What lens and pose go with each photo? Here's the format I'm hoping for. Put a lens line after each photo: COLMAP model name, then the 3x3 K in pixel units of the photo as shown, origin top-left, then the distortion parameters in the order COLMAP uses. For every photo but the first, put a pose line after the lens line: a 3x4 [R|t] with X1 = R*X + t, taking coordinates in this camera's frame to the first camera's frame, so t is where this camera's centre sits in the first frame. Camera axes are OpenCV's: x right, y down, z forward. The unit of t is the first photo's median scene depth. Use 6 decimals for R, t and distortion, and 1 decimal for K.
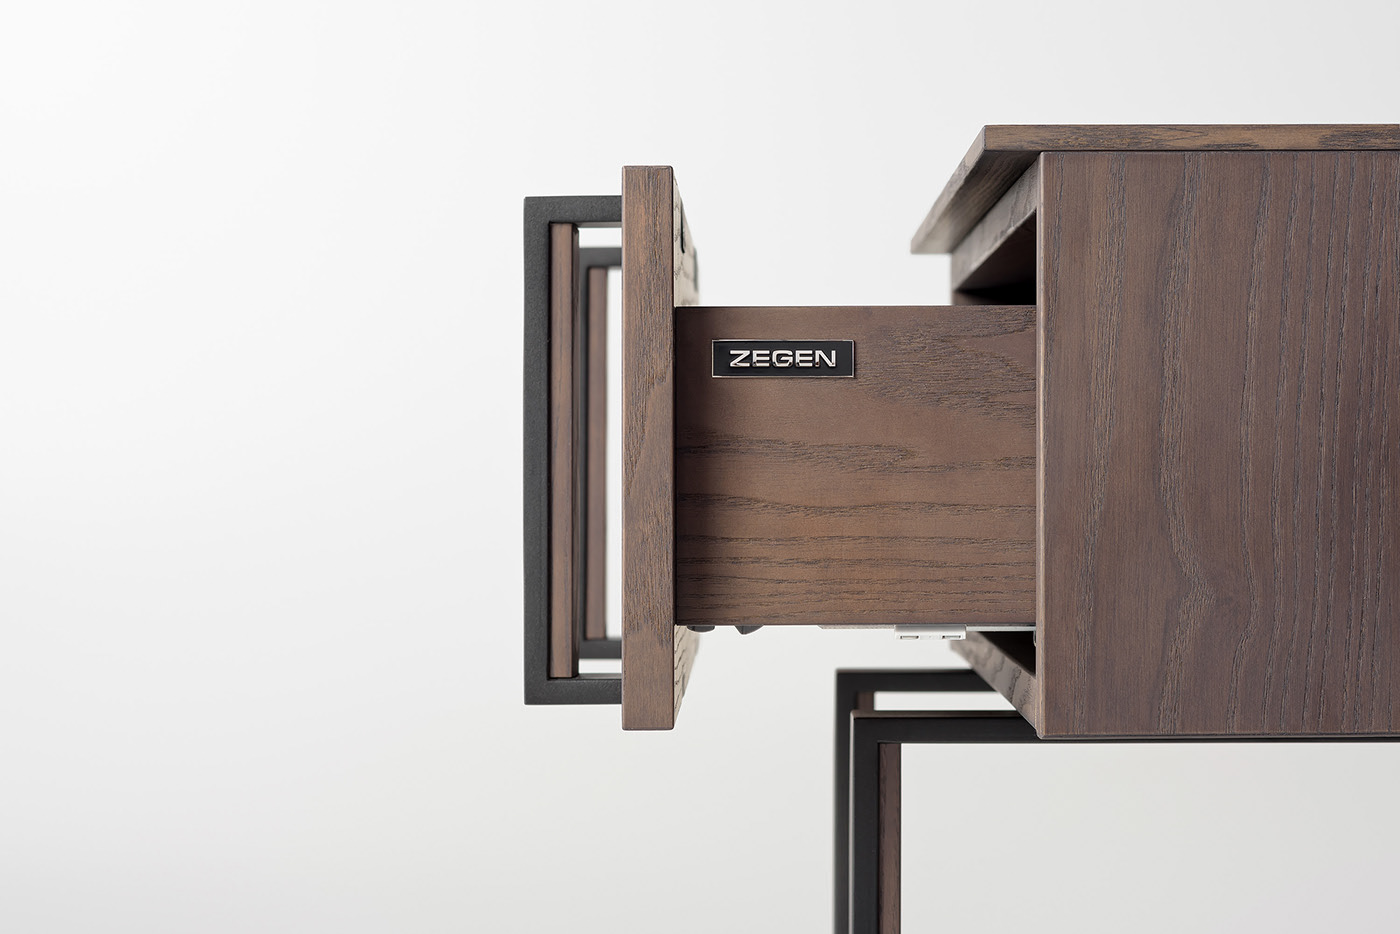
lens RADIAL K [[3853.8, 0, 702.2], [0, 3853.8, 469.5], [0, 0, 1]] dist [0.606721, 0.000000]
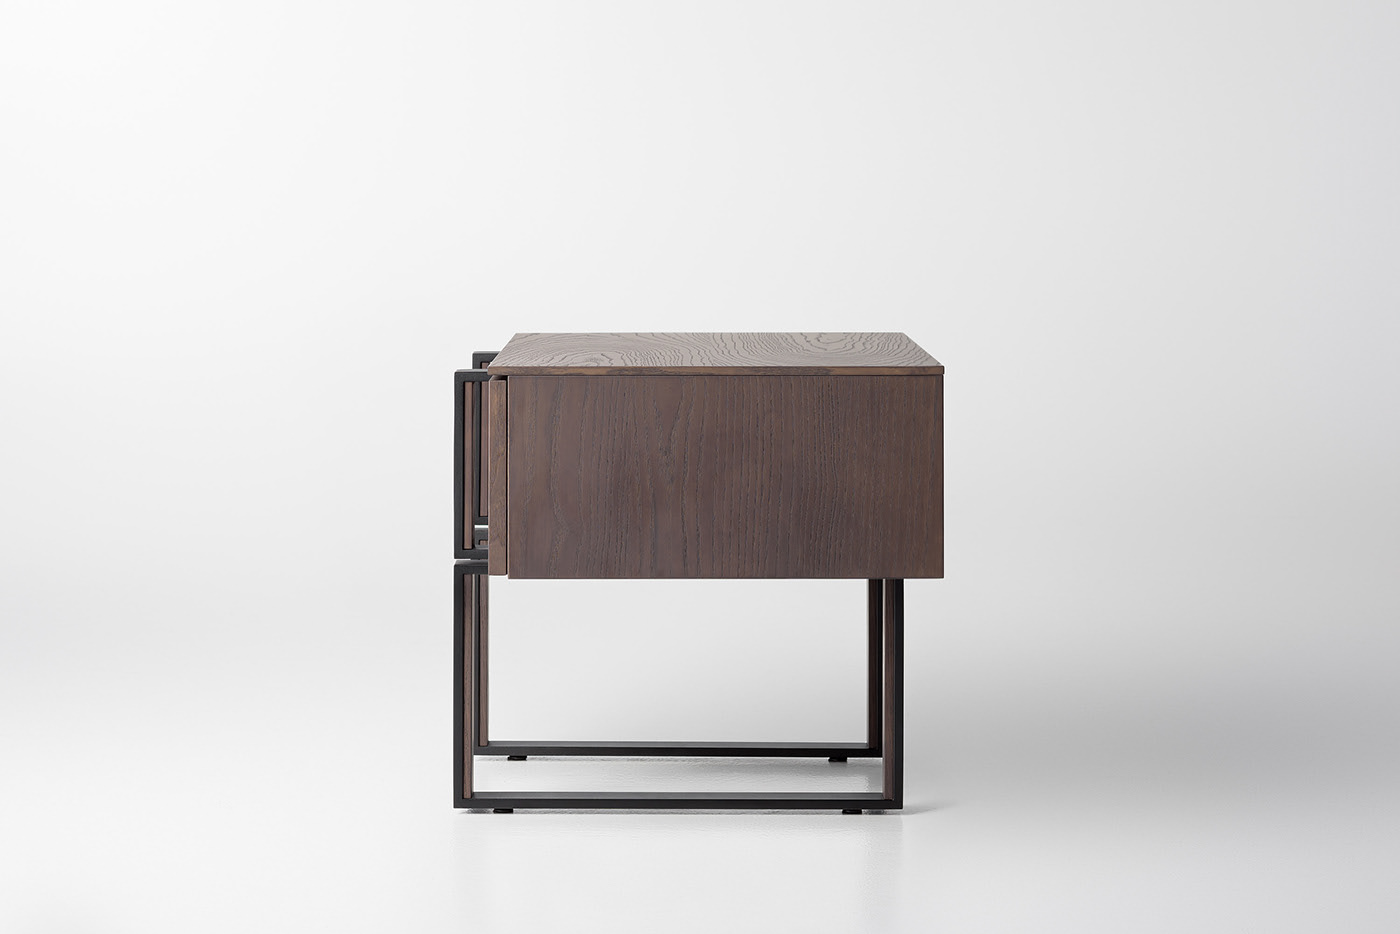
lens RADIAL K [[3853.8, 0, 698.2], [0, 3853.8, 475.6], [0, 0, 1]] dist [0.606721, 0.000000]
pose [[0.894190, 0.012957, -0.447500, 1.489765], [0.005806, 0.999161, 0.040531, -0.122588], [0.447649, -0.038840, 0.893365, -1.497876]]
